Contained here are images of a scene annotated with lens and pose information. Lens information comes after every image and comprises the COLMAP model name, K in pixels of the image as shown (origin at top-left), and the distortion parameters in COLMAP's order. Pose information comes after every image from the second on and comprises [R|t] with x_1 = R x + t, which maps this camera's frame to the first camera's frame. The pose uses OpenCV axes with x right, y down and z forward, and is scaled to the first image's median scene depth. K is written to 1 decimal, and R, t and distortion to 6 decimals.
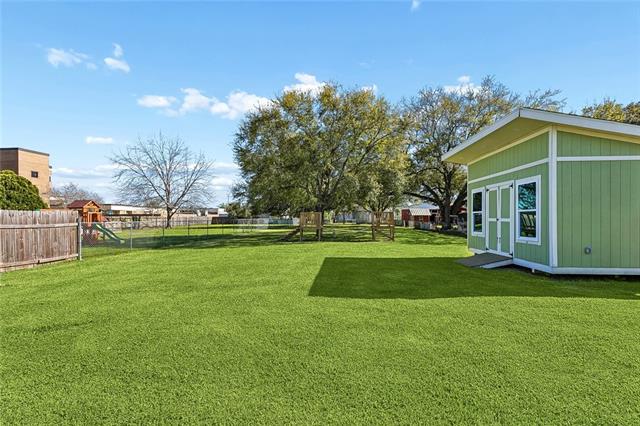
lens RADIAL K [[341.6, 0, 321.0], [0, 341.6, 213.8], [0, 0, 1]] dist [-0.032475, 0.002603]
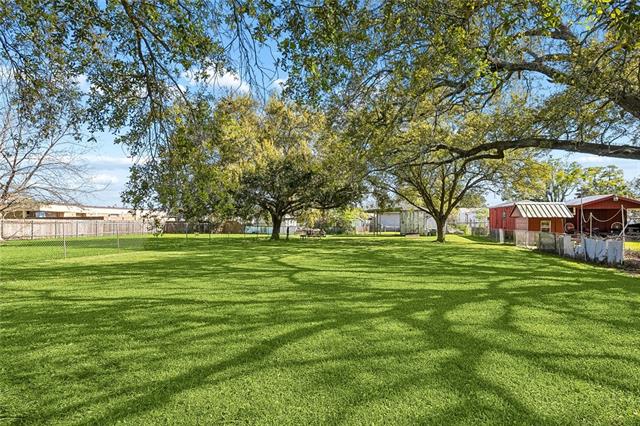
lens RADIAL K [[395.5, 0, 321.0], [0, 395.5, 214.9], [0, 0, 1]] dist [-0.000680, 0.000082]
pose [[0.990473, 0.004608, -0.137628, 0.082811], [-0.006863, 0.999850, -0.015917, 0.010718], [0.137534, 0.016710, 0.990356, 0.458321]]
